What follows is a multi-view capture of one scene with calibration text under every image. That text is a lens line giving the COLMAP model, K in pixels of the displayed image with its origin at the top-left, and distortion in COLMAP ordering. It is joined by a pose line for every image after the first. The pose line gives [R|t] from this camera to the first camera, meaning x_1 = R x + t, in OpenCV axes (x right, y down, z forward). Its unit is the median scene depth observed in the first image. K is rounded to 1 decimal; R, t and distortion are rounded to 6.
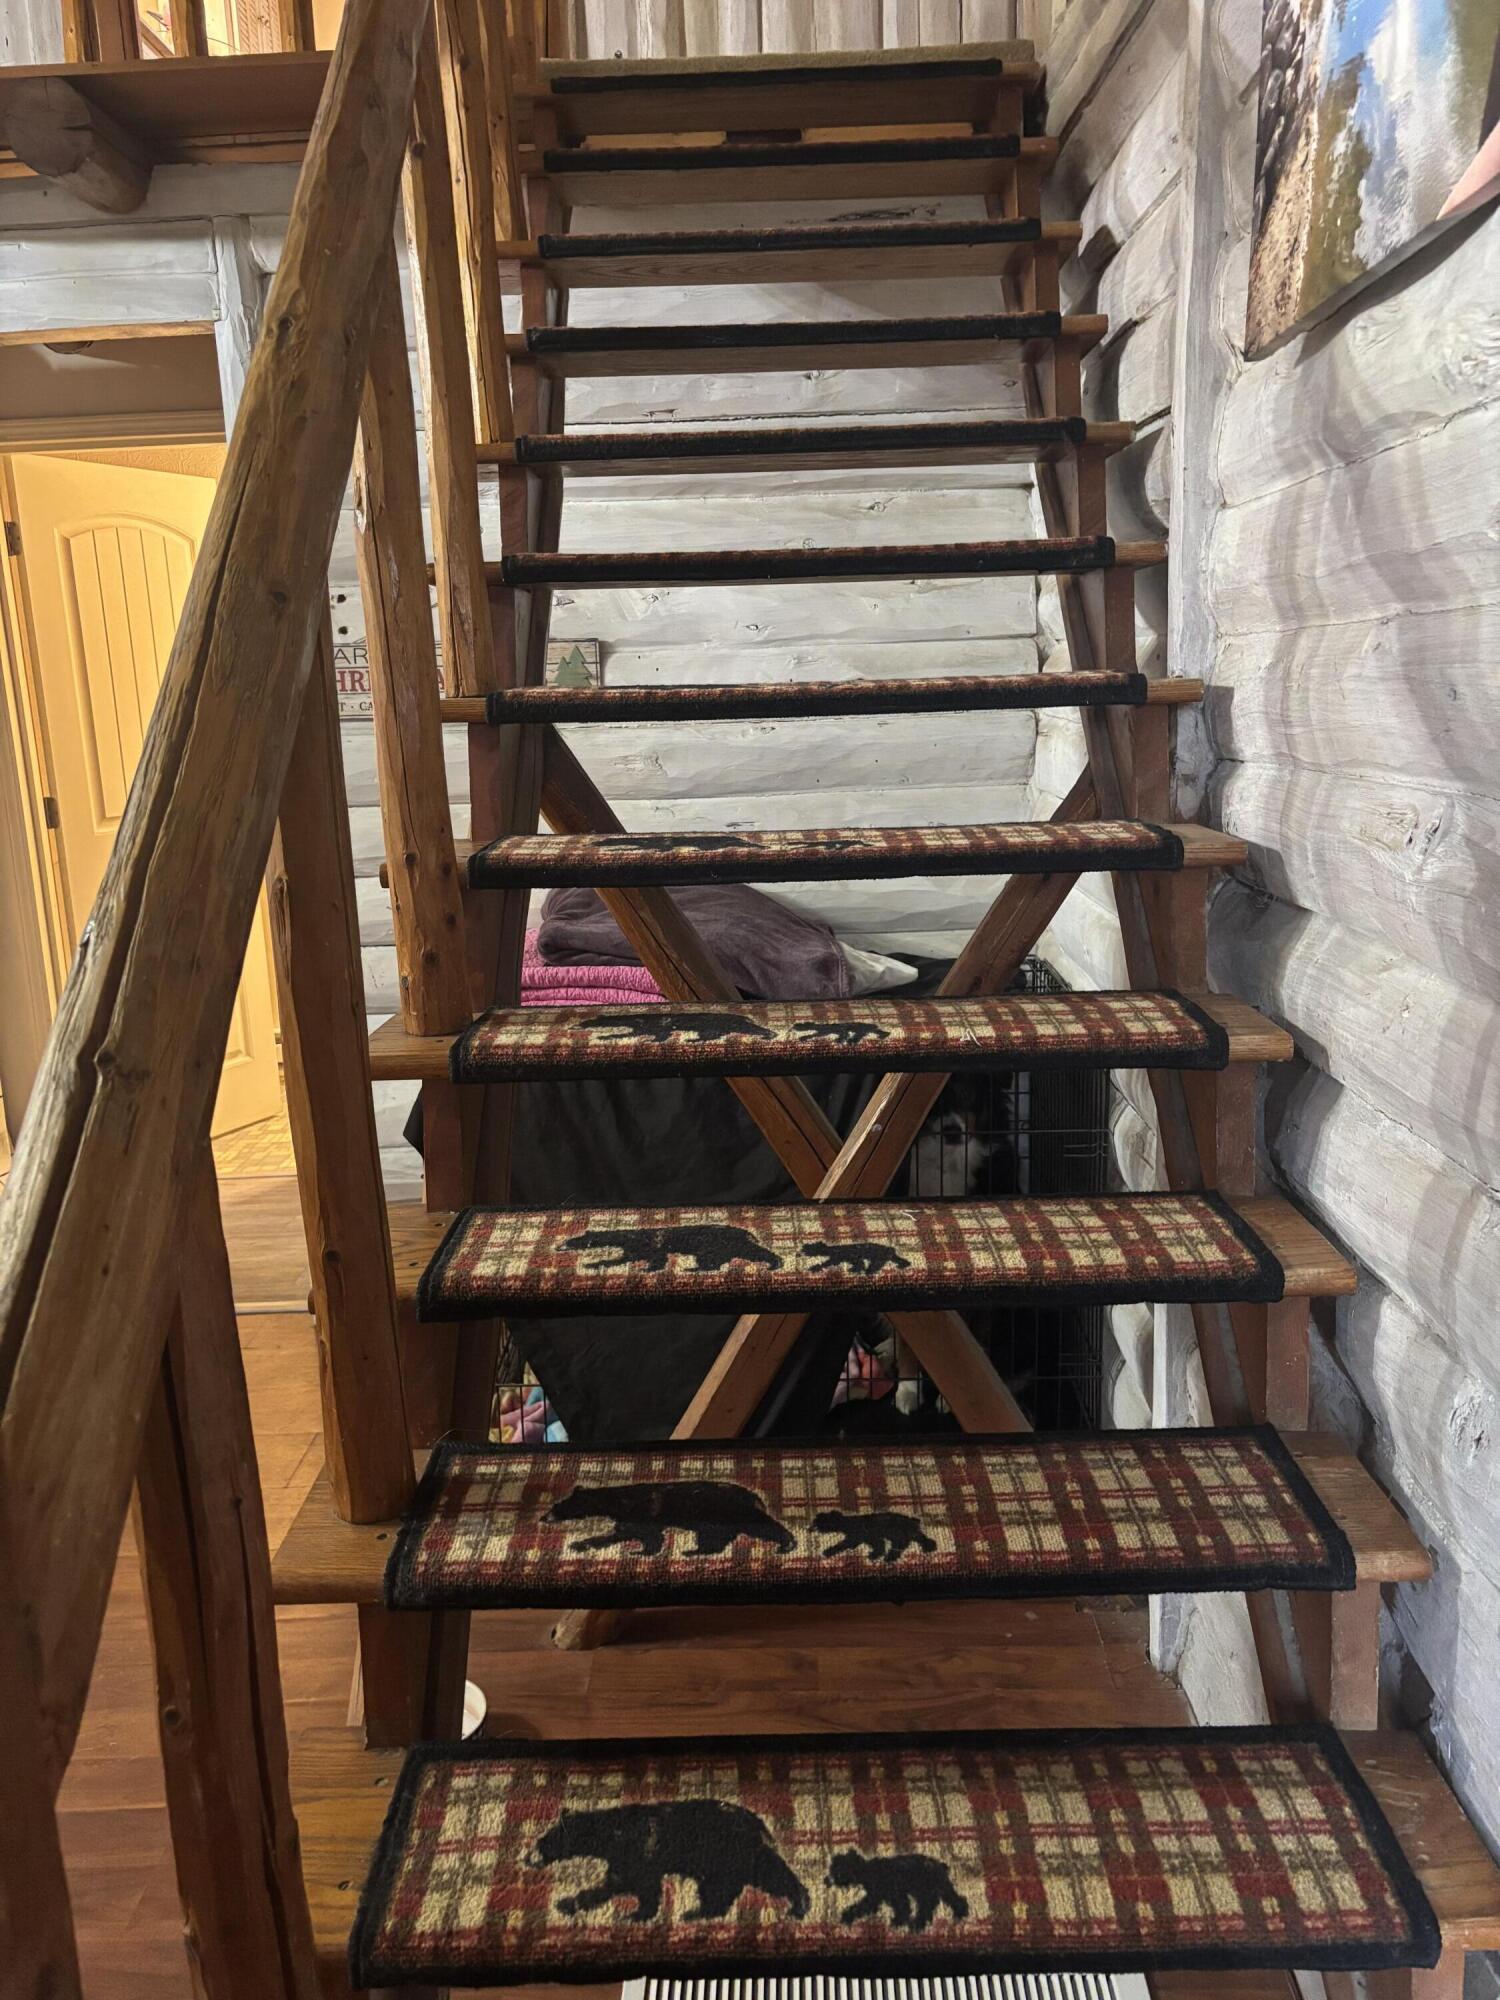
lens RADIAL K [[1503.1, 0, 748.5], [0, 1503.1, 999.4], [0, 0, 1]] dist [0.044308, -0.041580]
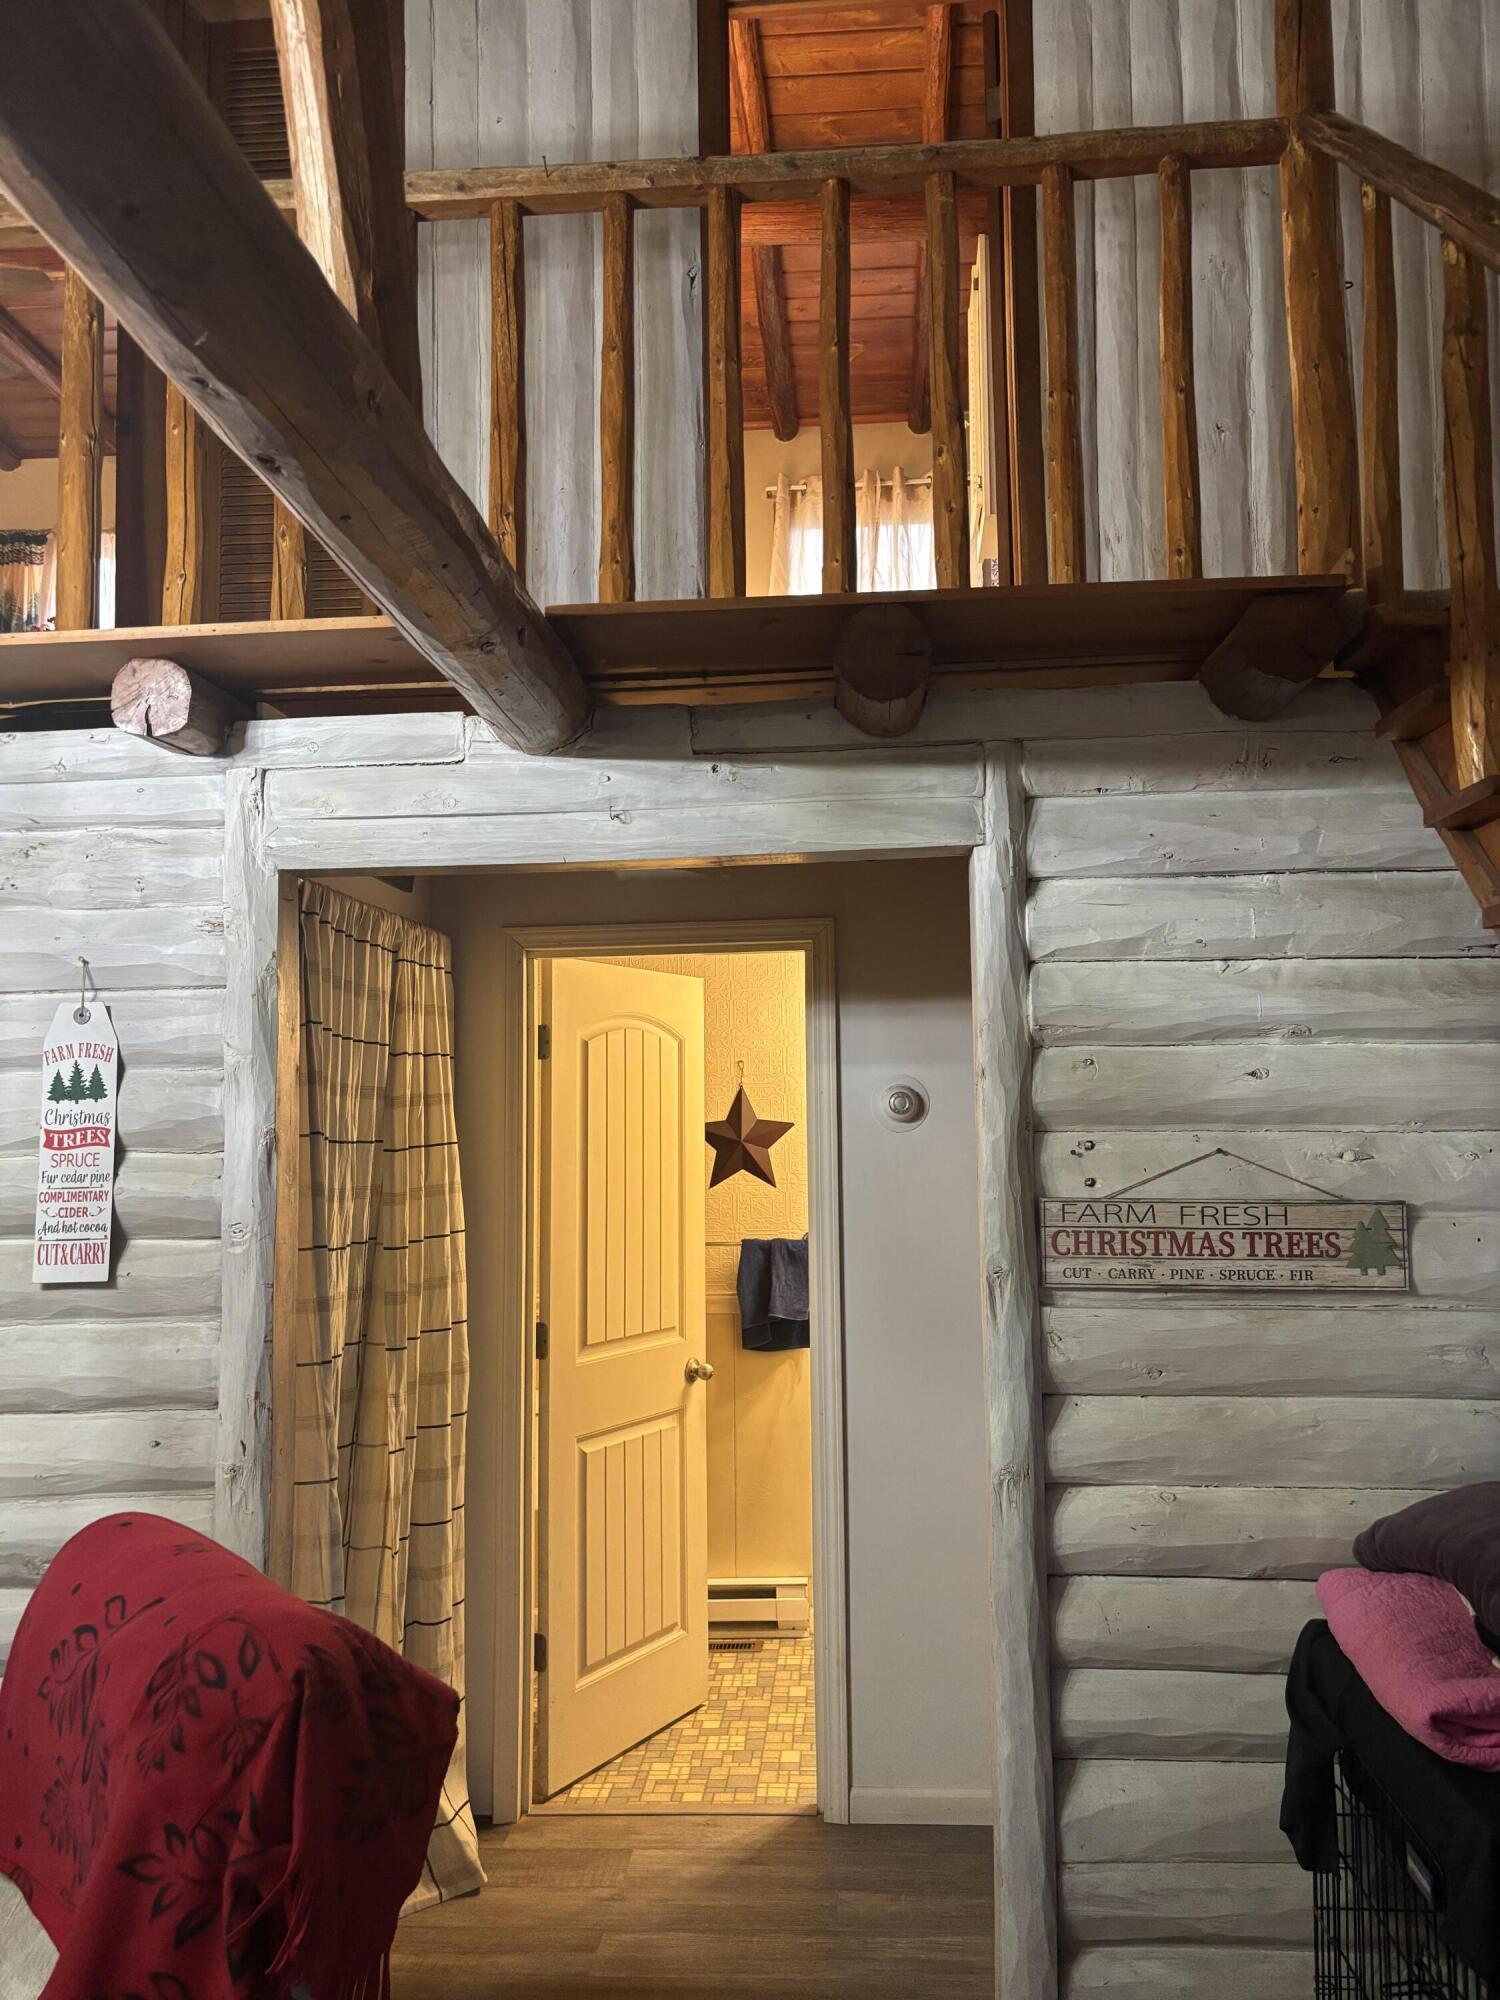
lens RADIAL K [[1503.1, 0, 753.2], [0, 1503.1, 1003.5], [0, 0, 1]] dist [0.044308, -0.041580]
pose [[0.998243, 0.021970, -0.055021, -0.412076], [-0.036703, 0.958349, -0.283232, -0.095299], [0.046507, 0.284754, 0.957472, 0.159293]]
